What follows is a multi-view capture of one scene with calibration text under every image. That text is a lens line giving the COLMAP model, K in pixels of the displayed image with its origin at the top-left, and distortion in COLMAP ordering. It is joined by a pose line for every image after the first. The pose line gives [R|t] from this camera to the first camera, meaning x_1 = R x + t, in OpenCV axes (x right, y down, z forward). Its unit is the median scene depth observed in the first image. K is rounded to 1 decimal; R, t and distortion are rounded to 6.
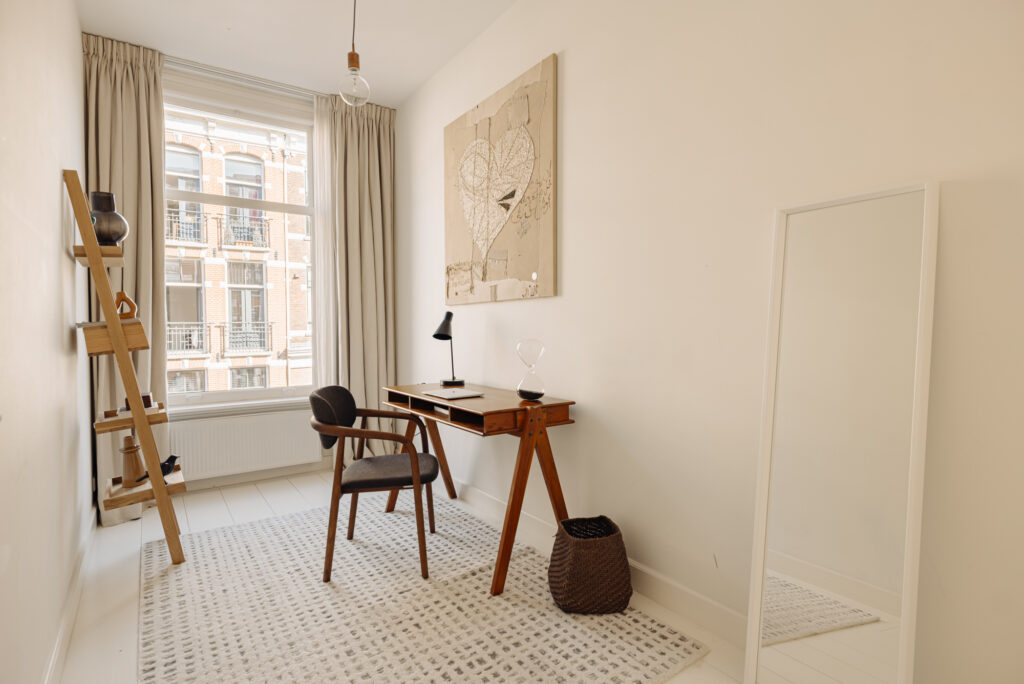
lens RADIAL K [[522.6, 0, 510.1], [0, 522.6, 343.3], [0, 0, 1]] dist [0.001332, -0.000820]
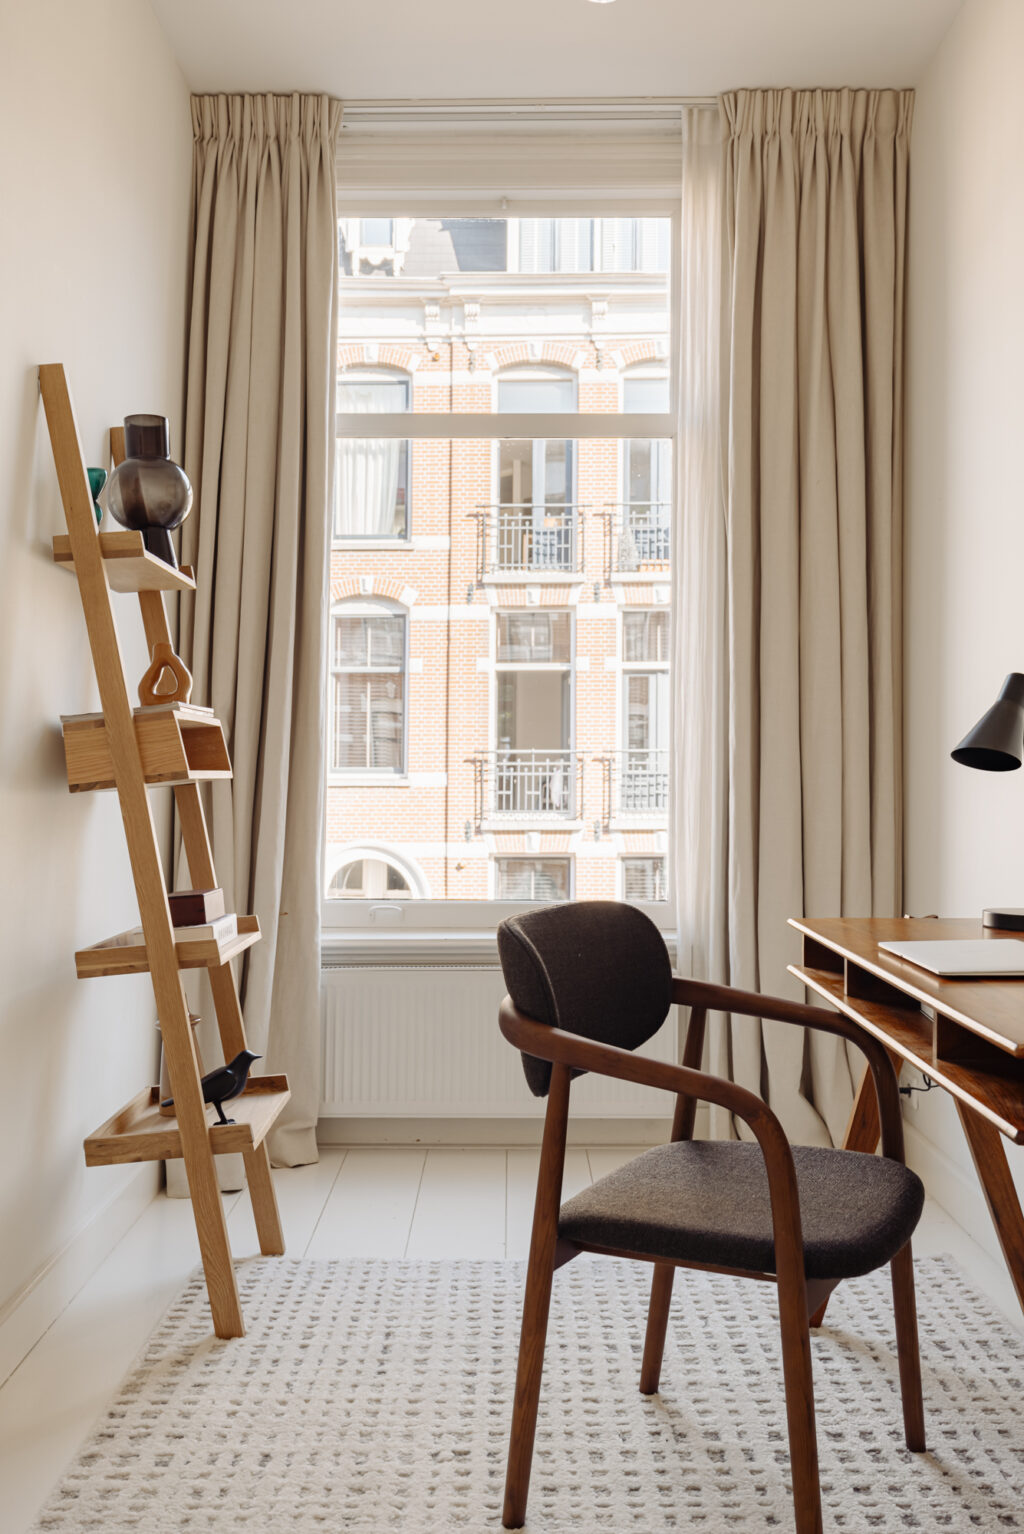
lens RADIAL K [[1338.1, 0, 478.6], [0, 1338.1, 747.2], [0, 0, 1]] dist [-0.007701, 0.011316]
pose [[0.813325, -0.000963, -0.581808, 0.070619], [-0.025688, 0.998964, -0.037564, 0.014950], [0.581242, 0.045497, 0.812458, 0.227741]]
